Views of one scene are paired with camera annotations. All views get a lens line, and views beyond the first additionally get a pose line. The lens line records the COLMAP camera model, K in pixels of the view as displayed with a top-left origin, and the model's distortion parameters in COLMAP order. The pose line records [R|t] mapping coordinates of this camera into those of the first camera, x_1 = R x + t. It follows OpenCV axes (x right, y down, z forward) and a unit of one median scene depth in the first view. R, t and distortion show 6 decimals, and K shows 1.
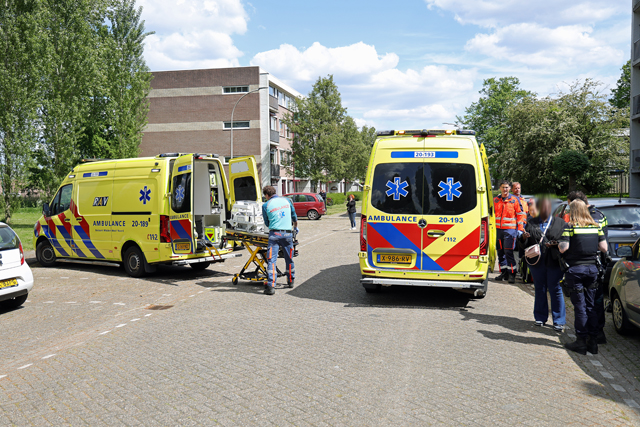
lens RADIAL K [[657.9, 0, 320.0], [0, 657.9, 213.5], [0, 0, 1]] dist [0.055043, 0.021806]
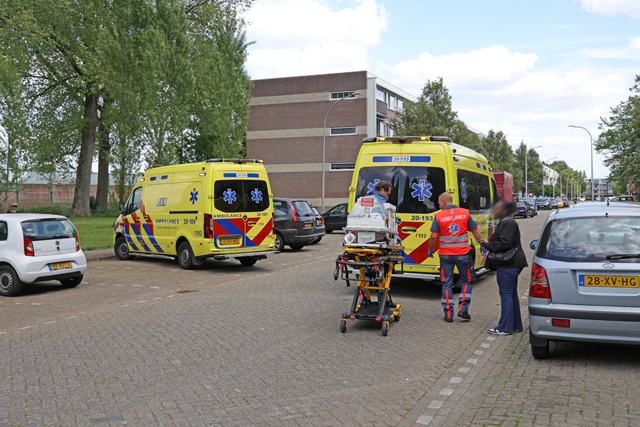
lens RADIAL K [[710.0, 0, 320.0], [0, 710.0, 213.5], [0, 0, 1]] dist [0.052189, 0.008265]
pose [[0.979370, 0.013211, -0.201641, 0.174982], [-0.016468, 0.999759, -0.014485, 0.014389], [0.201401, 0.017507, 0.979352, -0.130902]]
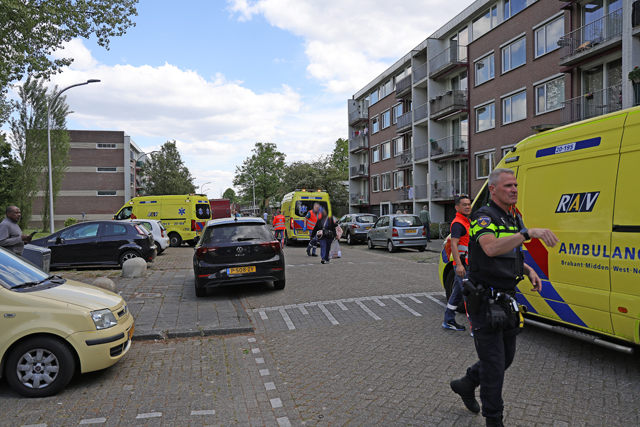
lens RADIAL K [[525.0, 0, 320.0], [0, 525.0, 213.5], [0, 0, 1]] dist [-0.003055, 0.119750]
pose [[0.915823, 0.008588, 0.401490, -0.519437], [0.009271, 0.999053, -0.042518, 0.058010], [-0.401475, 0.042661, 0.914876, -0.827756]]
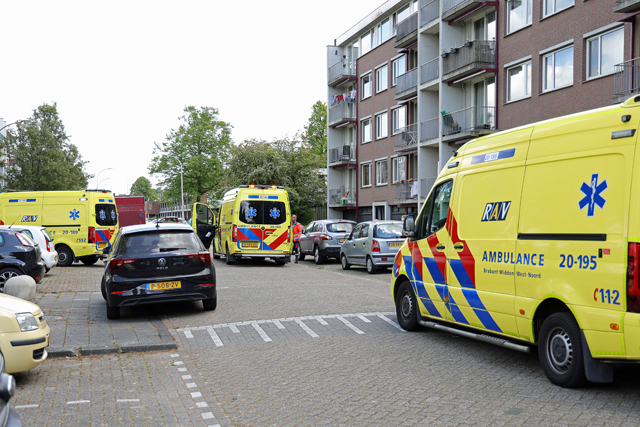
lens RADIAL K [[855.0, 0, 320.0], [0, 855.0, 213.5], [0, 0, 1]] dist [0.199940, 0.031214]
pose [[0.901661, 0.018374, 0.432053, -0.590153], [0.002804, 0.998828, -0.048329, 0.067804], [-0.432435, 0.044788, 0.900552, -1.075904]]
